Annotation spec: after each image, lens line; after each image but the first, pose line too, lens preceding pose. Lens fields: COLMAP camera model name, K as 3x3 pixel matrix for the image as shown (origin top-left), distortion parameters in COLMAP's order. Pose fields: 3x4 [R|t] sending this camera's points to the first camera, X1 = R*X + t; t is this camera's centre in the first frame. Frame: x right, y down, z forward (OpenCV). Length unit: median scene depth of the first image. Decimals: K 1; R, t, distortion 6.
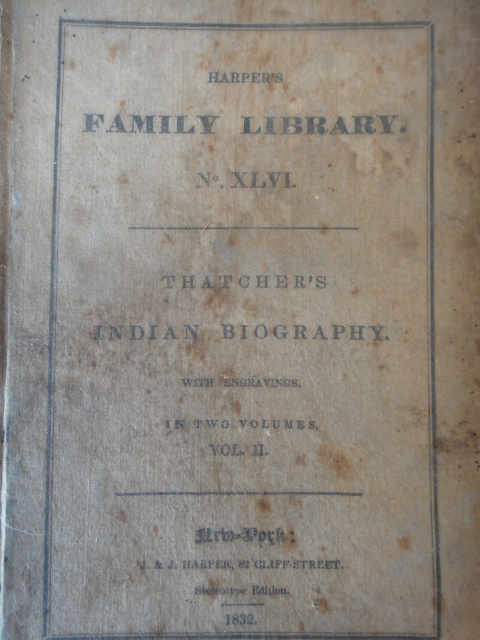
lens RADIAL K [[460.2, 0, 242.2], [0, 460.2, 318.2], [0, 0, 1]] dist [0.010931, -0.000727]
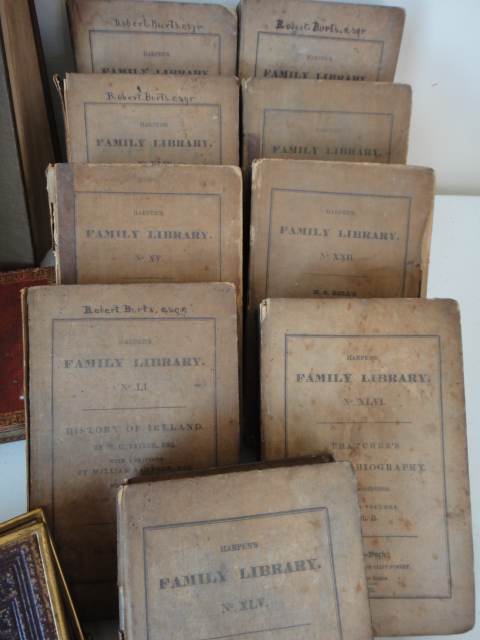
lens RADIAL K [[460.2, 0, 237.7], [0, 460.2, 321.2], [0, 0, 1]] dist [0.010931, -0.000727]
pose [[0.999845, -0.002066, 0.017457, -0.690911], [0.003080, 0.998295, -0.058293, -0.581293], [-0.017307, 0.058338, 0.998147, -1.403803]]
